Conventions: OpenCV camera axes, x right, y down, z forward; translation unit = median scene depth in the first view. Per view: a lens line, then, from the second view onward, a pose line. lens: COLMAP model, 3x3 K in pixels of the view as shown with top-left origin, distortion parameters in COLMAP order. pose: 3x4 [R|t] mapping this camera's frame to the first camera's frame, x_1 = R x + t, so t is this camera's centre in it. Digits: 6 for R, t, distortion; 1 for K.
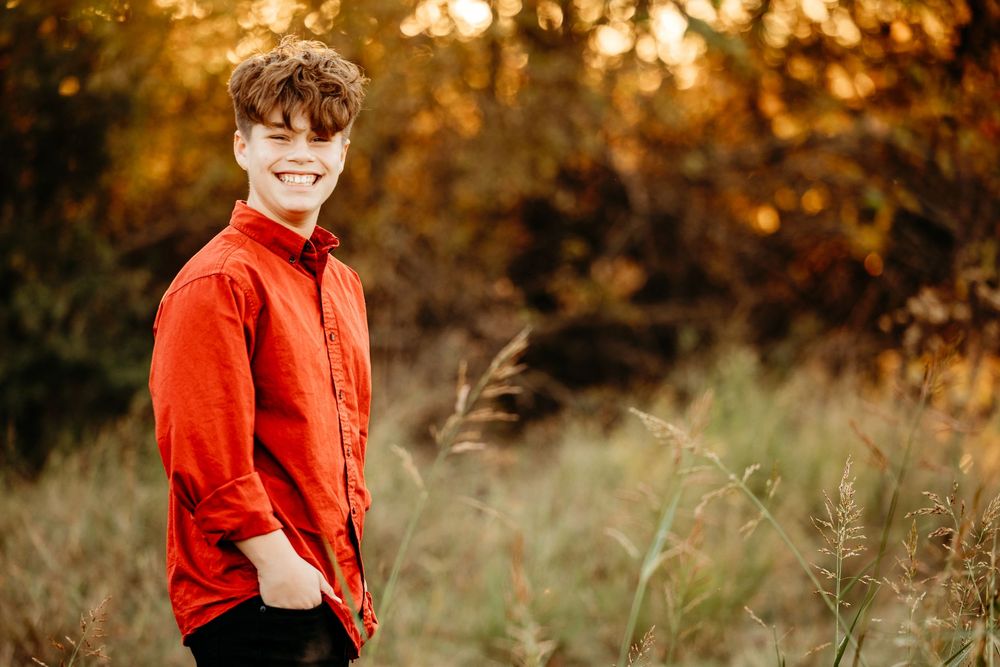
lens RADIAL K [[6034.9, 0, 500.0], [0, 6034.9, 333.5], [0, 0, 1]] dist [0.440456, -9.129850]
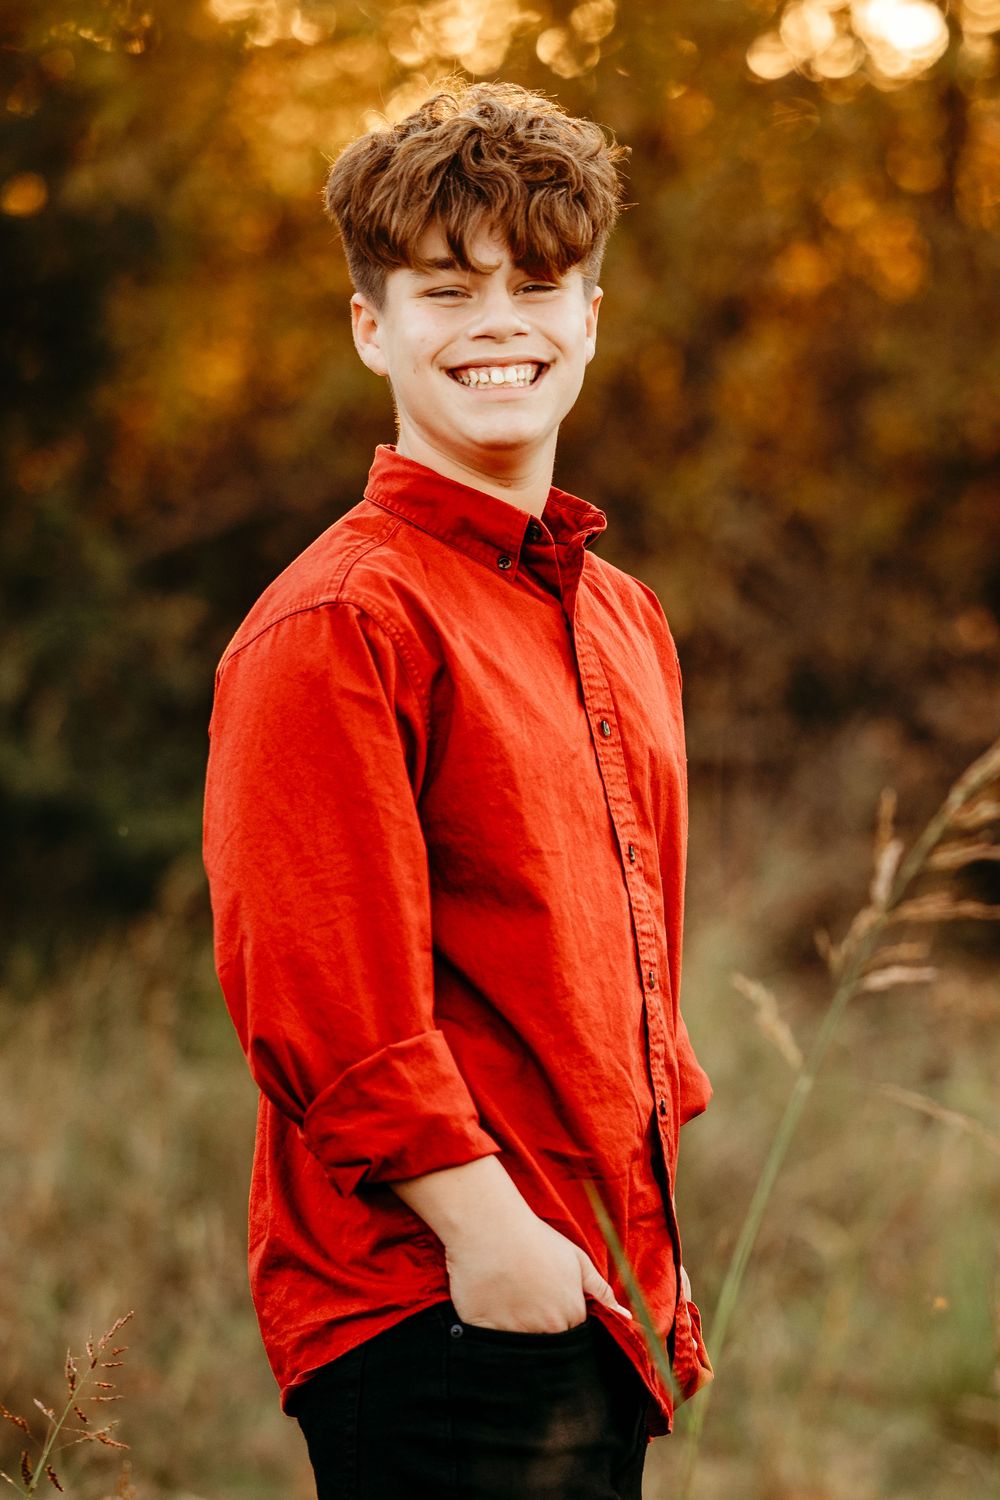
lens RADIAL K [[9052.3, 0, 500.0], [0, 9052.3, 750.0], [0, 0, 1]] dist [0.440456, -9.129850]
pose [[0.998460, -0.007196, -0.055002, 0.002256], [0.007564, 0.999950, 0.006477, -0.003057], [0.054953, -0.006883, 0.998465, 0.314374]]
